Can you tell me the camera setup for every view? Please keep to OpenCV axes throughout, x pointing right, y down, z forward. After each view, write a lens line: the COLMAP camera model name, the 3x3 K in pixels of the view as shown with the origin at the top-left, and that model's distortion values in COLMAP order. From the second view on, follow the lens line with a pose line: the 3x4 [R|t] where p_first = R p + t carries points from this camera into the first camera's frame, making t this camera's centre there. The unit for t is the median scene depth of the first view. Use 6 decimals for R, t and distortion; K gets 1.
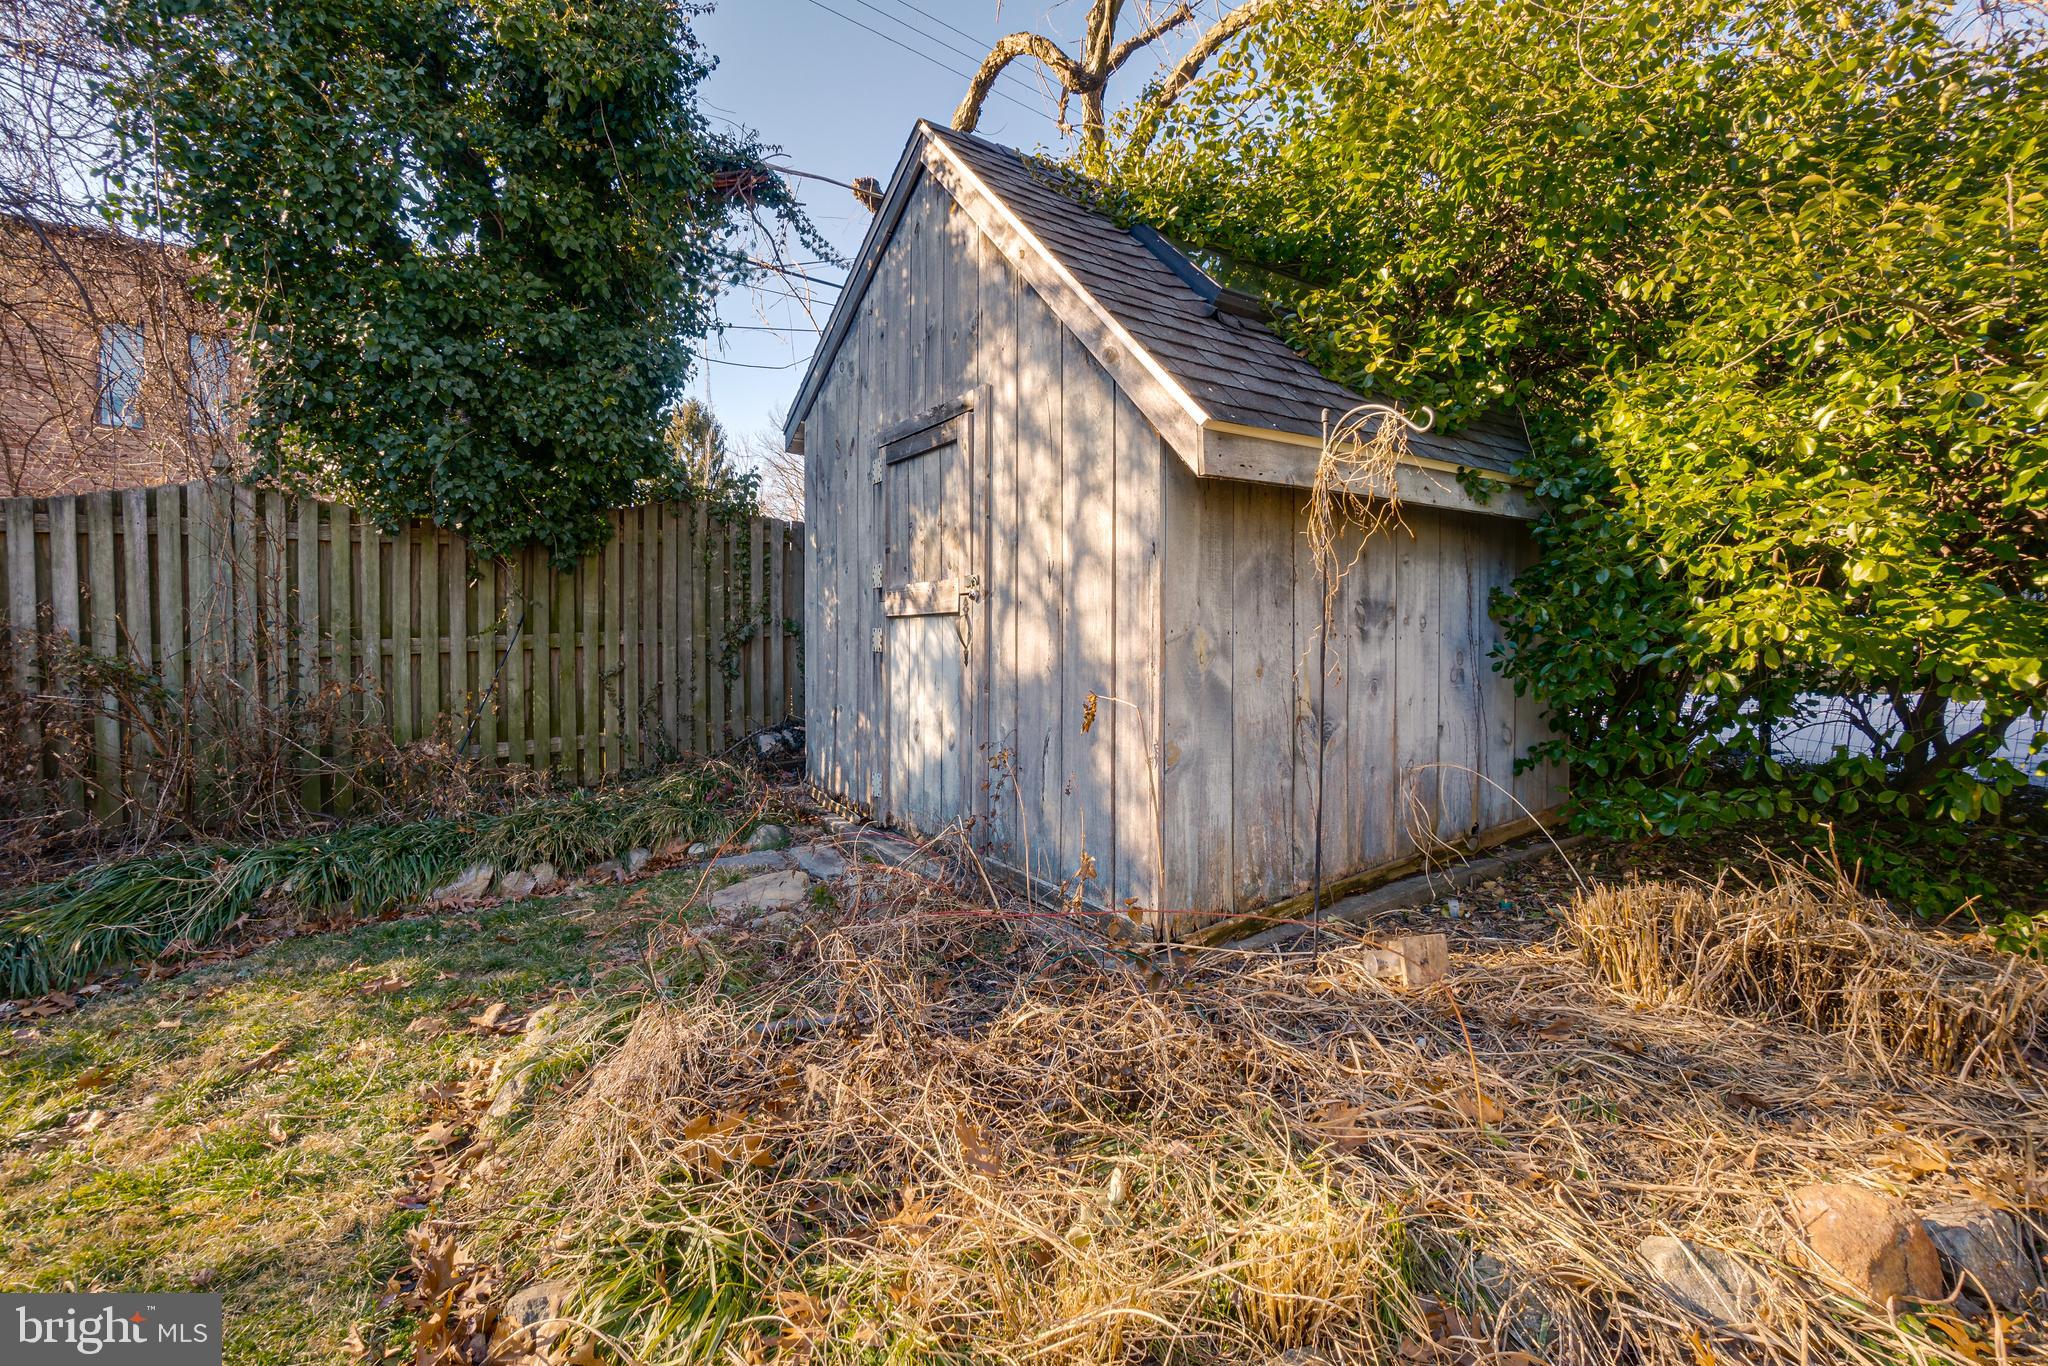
lens RADIAL K [[998.5, 0, 1019.3], [0, 998.5, 658.5], [0, 0, 1]] dist [-0.056624, 0.024424]
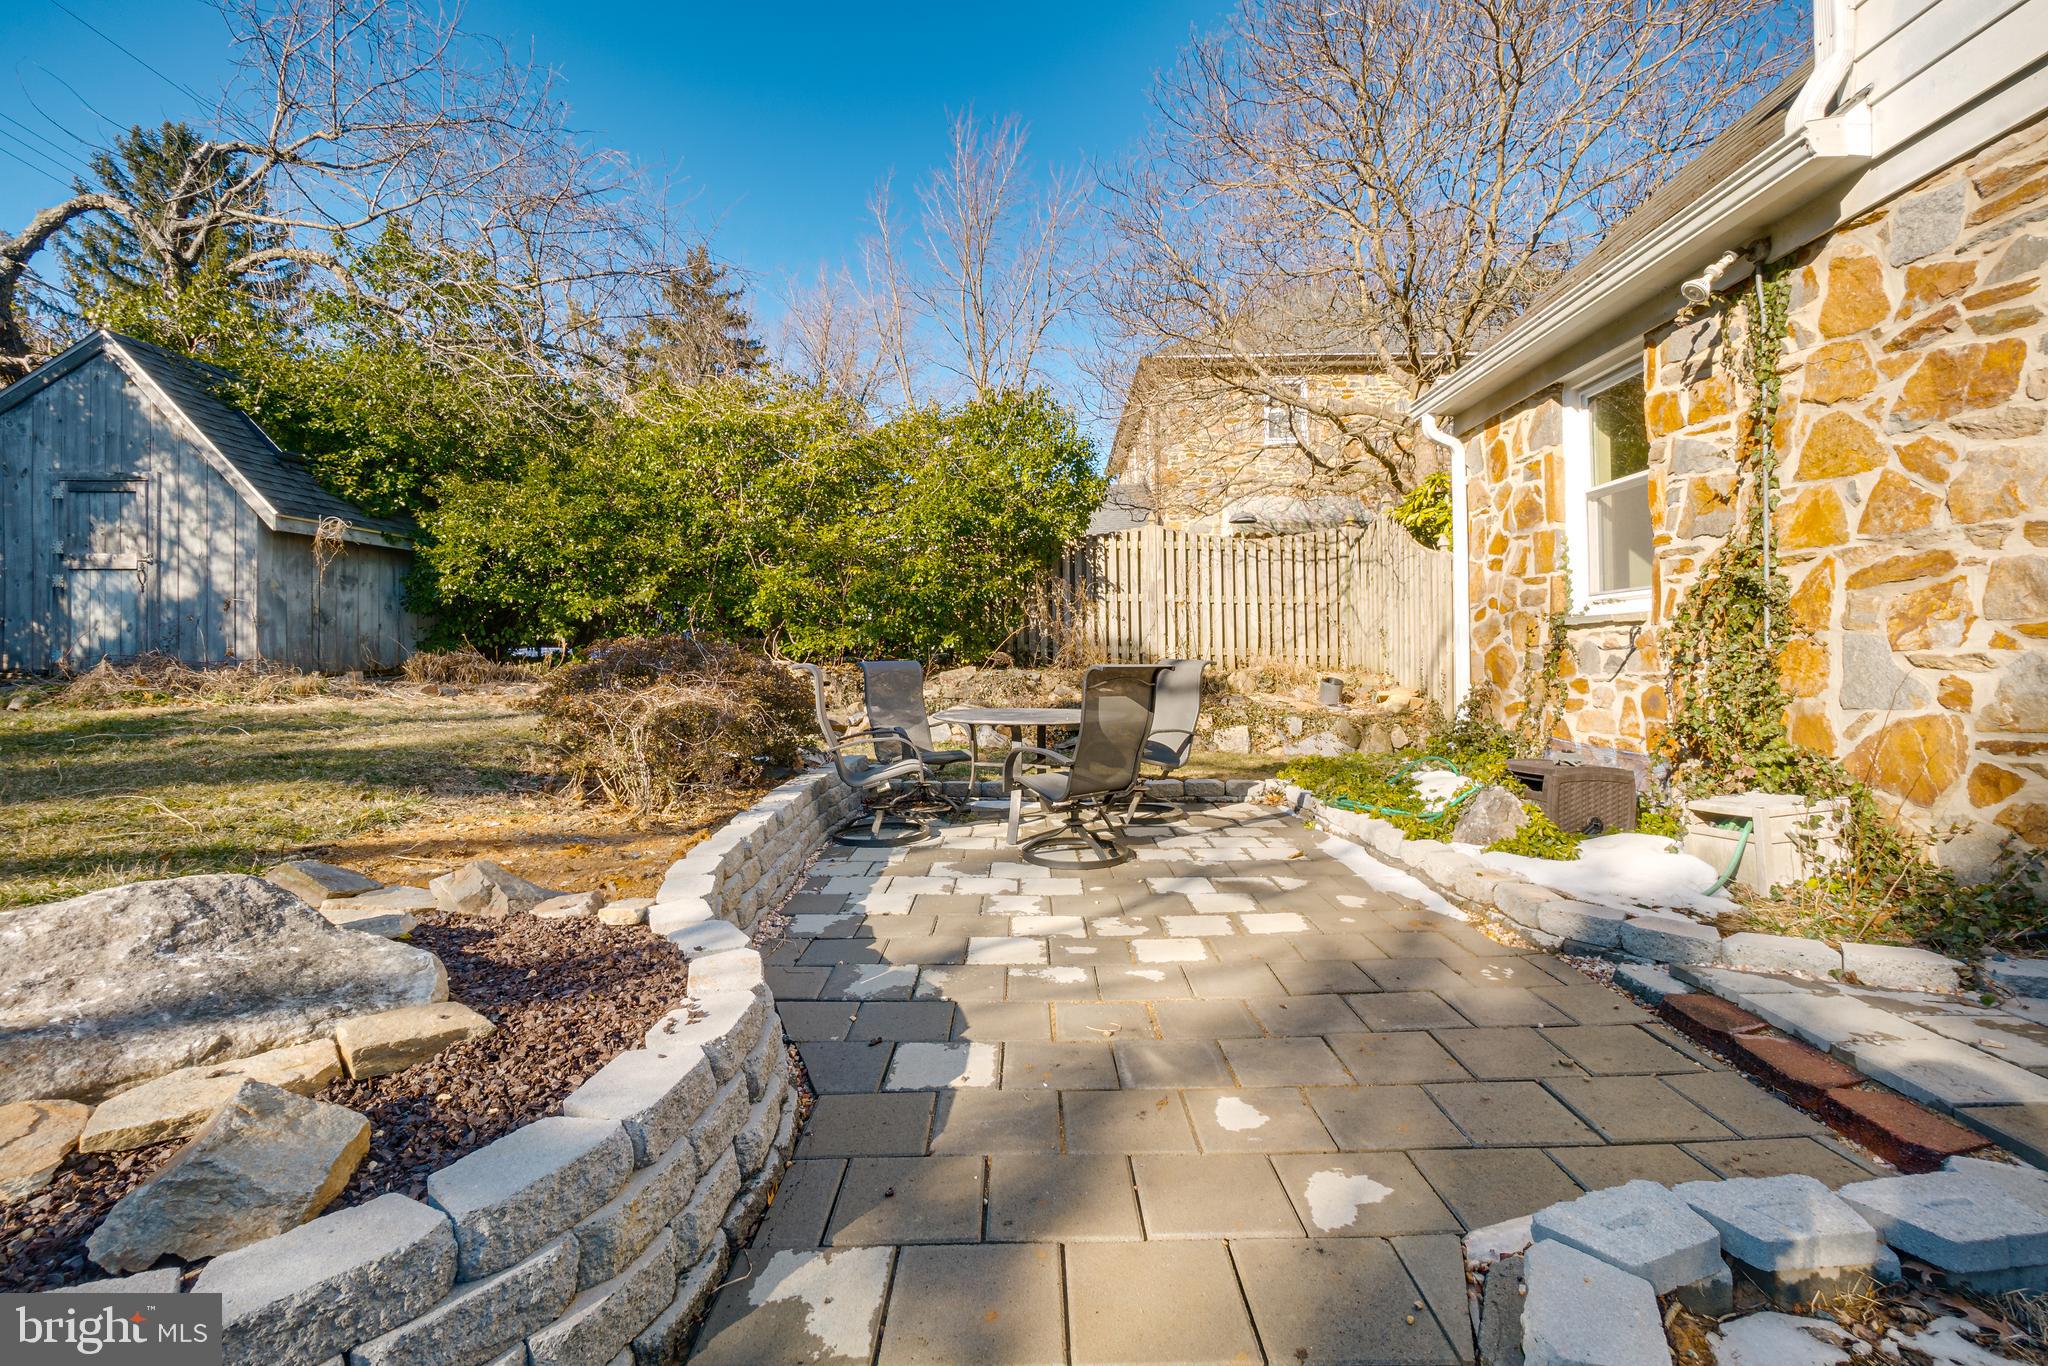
lens RADIAL K [[899.8, 0, 1018.9], [0, 899.8, 664.0], [0, 0, 1]] dist [-0.073225, 0.025139]
pose [[0.590225, -0.003729, 0.807230, -0.473548], [-0.019055, 0.999646, 0.018551, 0.097114], [-0.807014, -0.026331, 0.589945, -1.878259]]
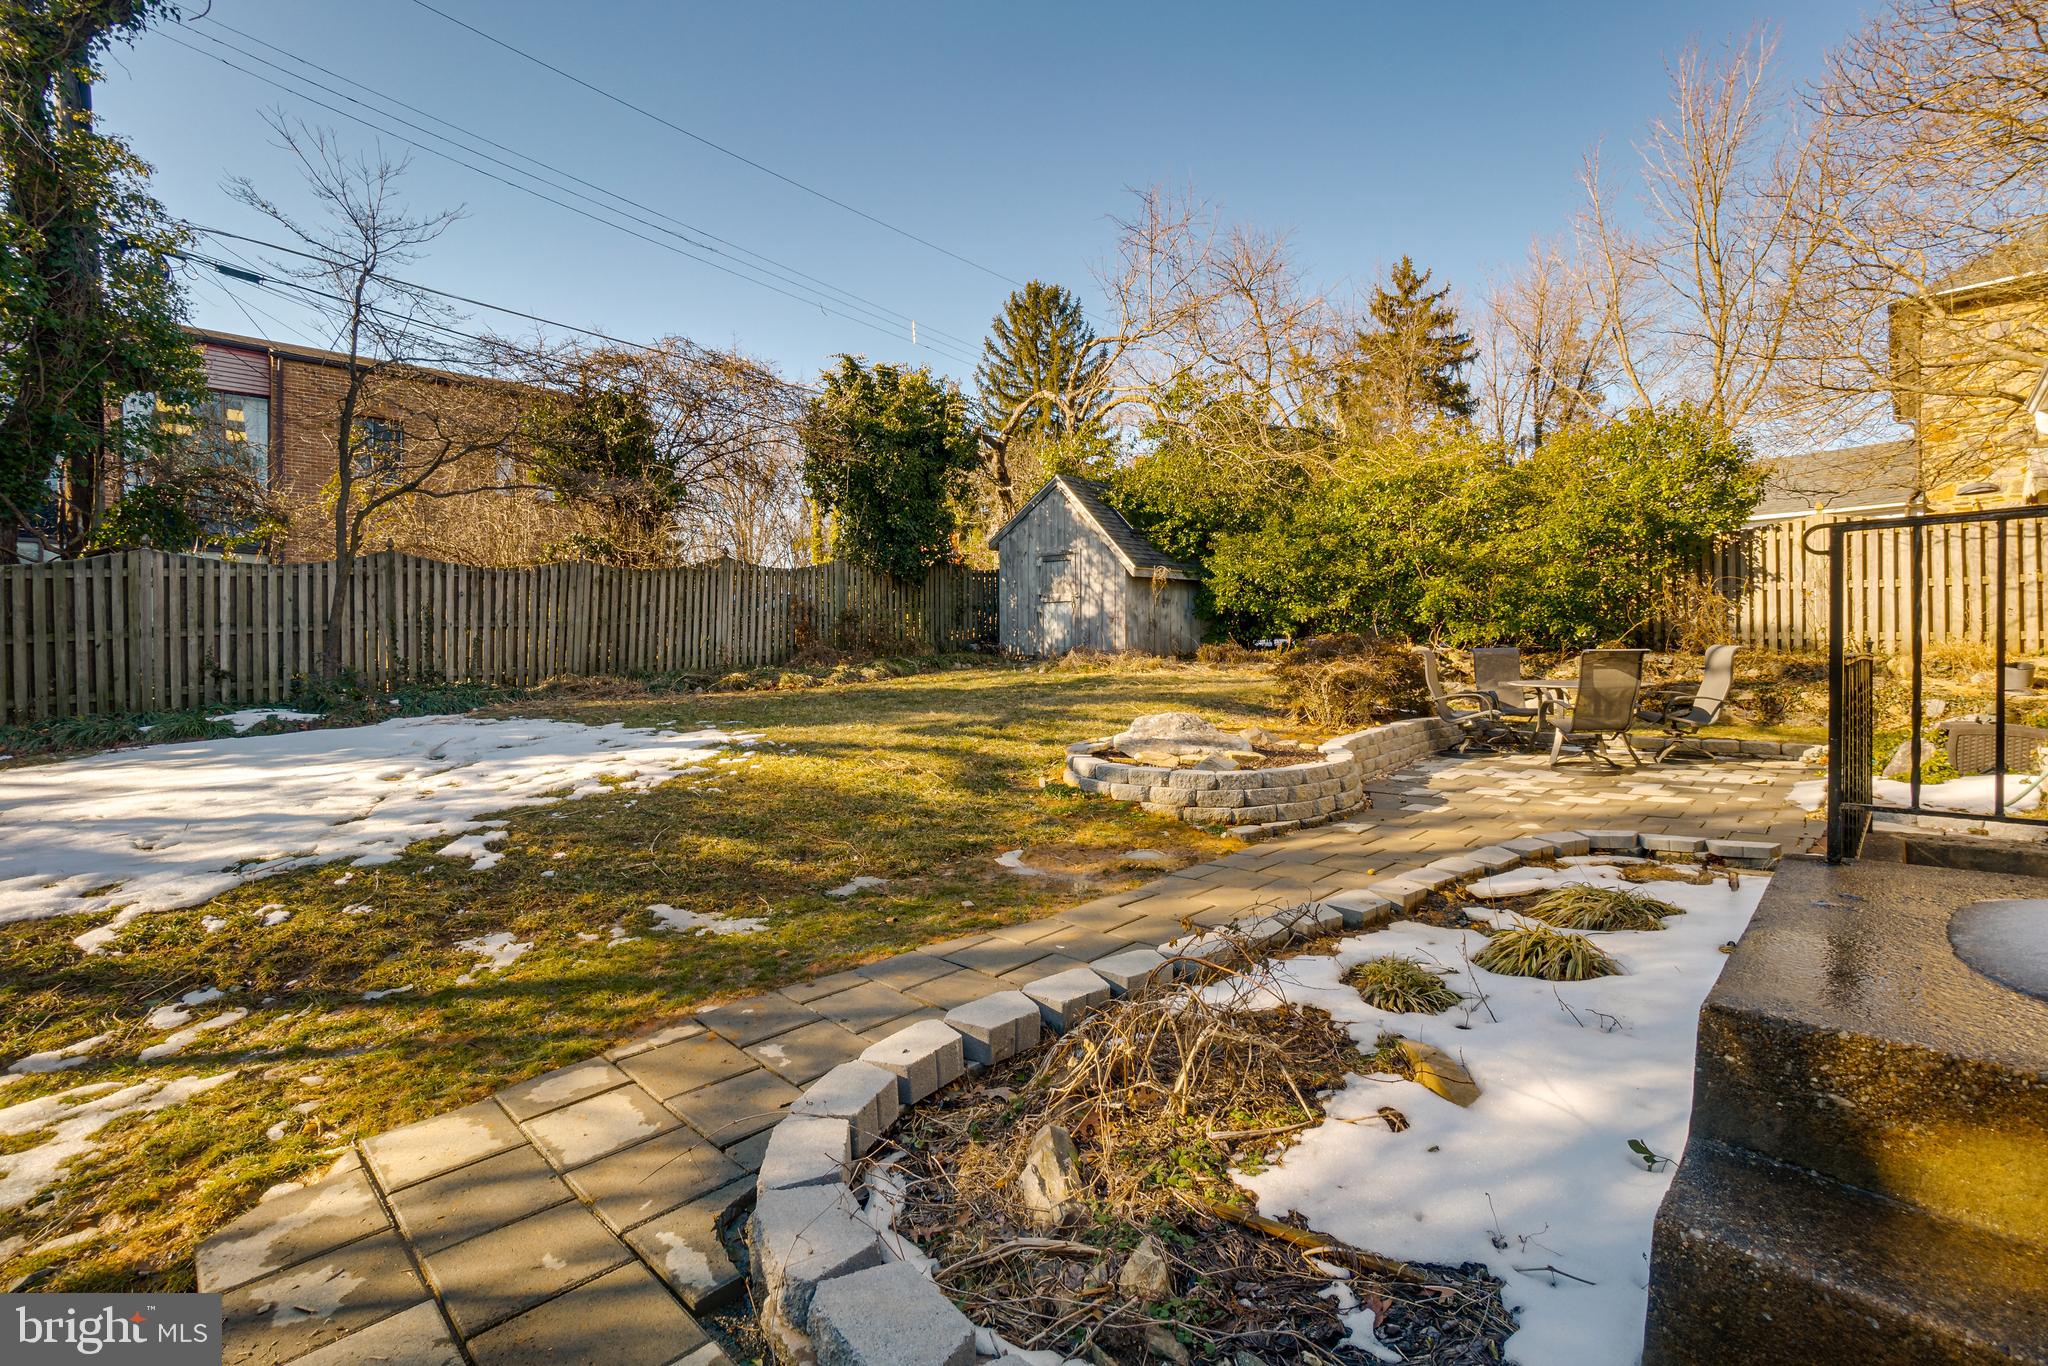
lens RADIAL K [[929.1, 0, 1011.5], [0, 929.1, 678.7], [0, 0, 1]] dist [-0.049342, 0.014361]
pose [[0.985335, -0.012427, 0.170176, -1.052902], [0.003305, 0.998547, 0.053781, 0.069956], [-0.170598, -0.052430, 0.983945, -3.046747]]
